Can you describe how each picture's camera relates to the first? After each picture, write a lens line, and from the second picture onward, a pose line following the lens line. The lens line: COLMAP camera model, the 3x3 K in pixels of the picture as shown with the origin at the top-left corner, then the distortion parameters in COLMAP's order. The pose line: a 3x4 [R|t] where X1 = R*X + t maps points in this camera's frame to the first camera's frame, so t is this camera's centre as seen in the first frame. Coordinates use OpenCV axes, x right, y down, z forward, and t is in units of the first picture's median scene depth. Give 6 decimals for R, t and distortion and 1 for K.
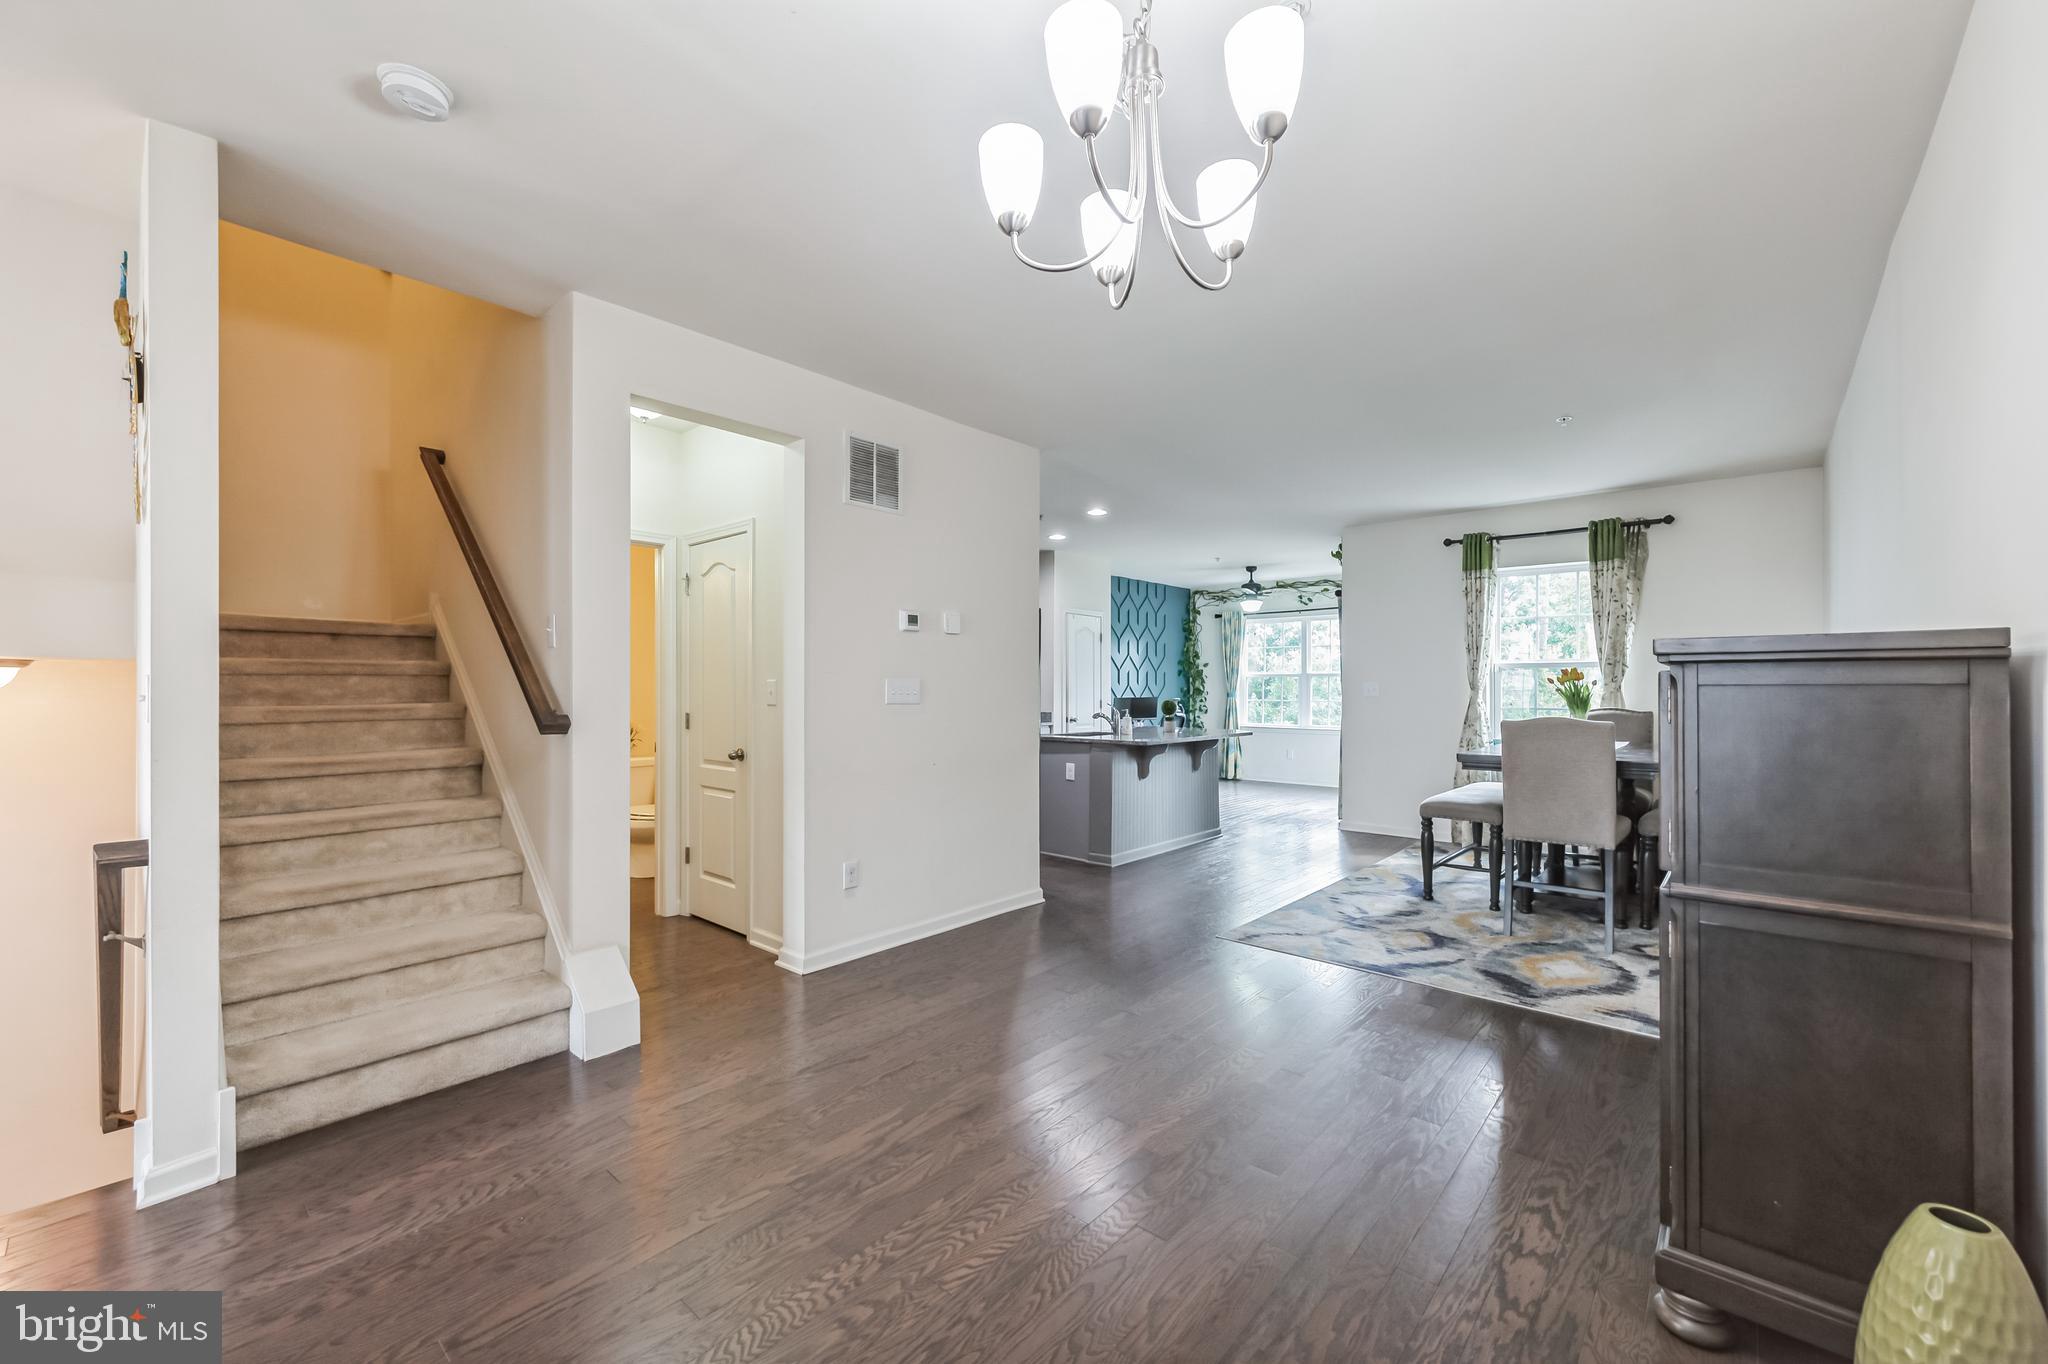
lens RADIAL K [[818.6, 0, 1024.2], [0, 818.6, 678.2], [0, 0, 1]] dist [-0.000824, -0.000029]
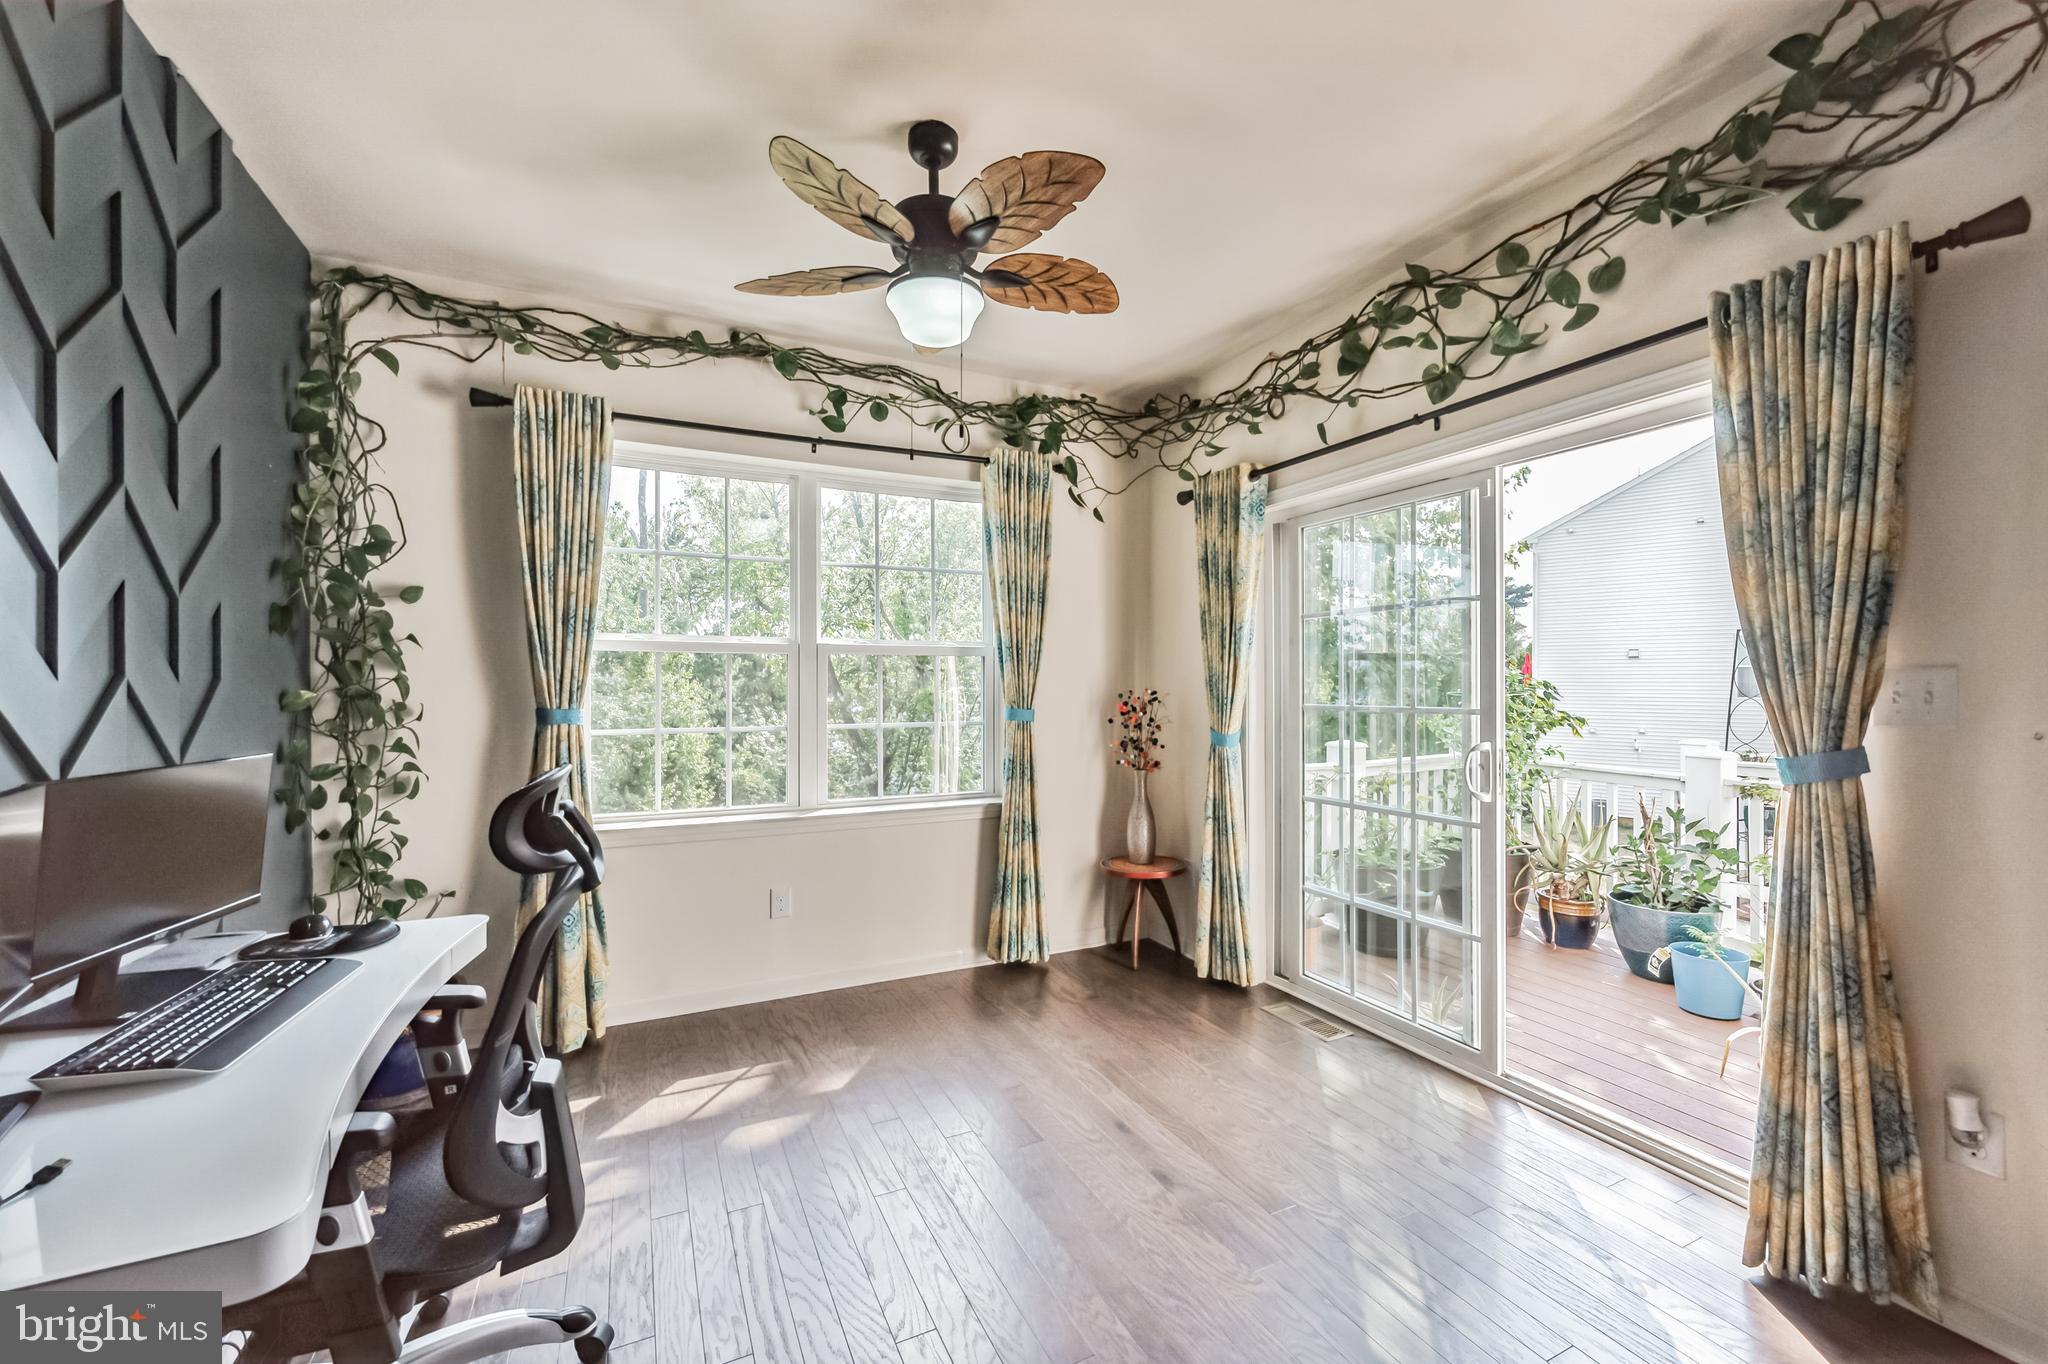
lens RADIAL K [[818.6, 0, 1024.2], [0, 818.6, 678.2], [0, 0, 1]] dist [-0.000824, -0.000029]
pose [[0.382533, 0.004087, 0.923933, 0.138212], [-0.003358, 0.999990, -0.003033, 0.016919], [-0.923936, -0.001942, 0.382542, 1.446608]]
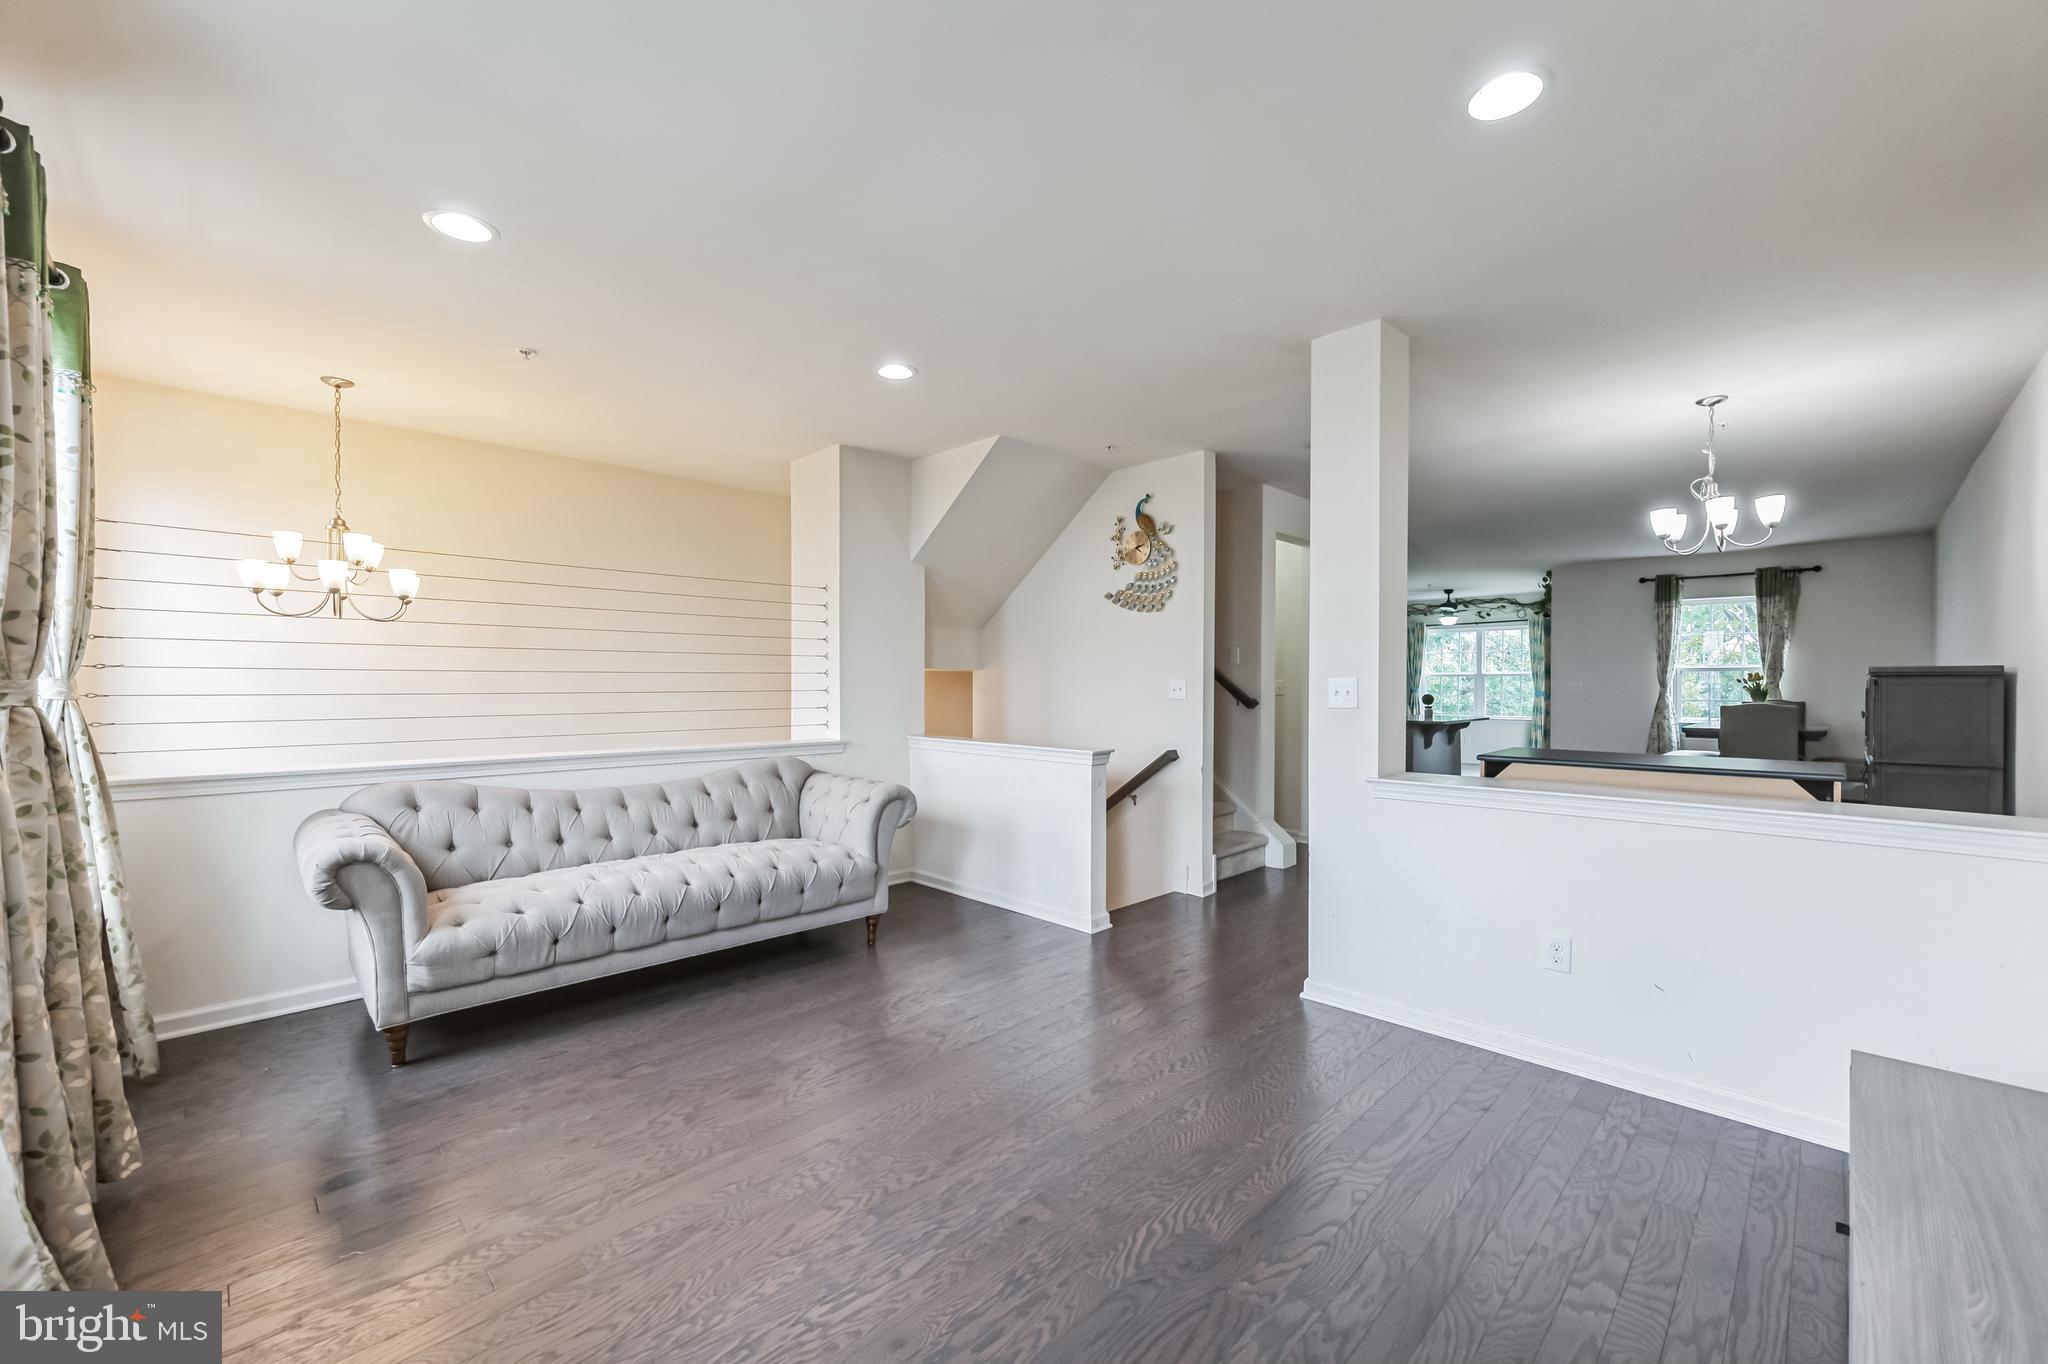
lens RADIAL K [[818.6, 0, 1024.2], [0, 818.6, 678.2], [0, 0, 1]] dist [-0.000824, -0.000029]
pose [[0.998212, 0.001204, -0.059753, -0.488831], [-0.000966, 0.999991, 0.004015, -0.005551], [0.059757, -0.003950, 0.998205, -0.490258]]
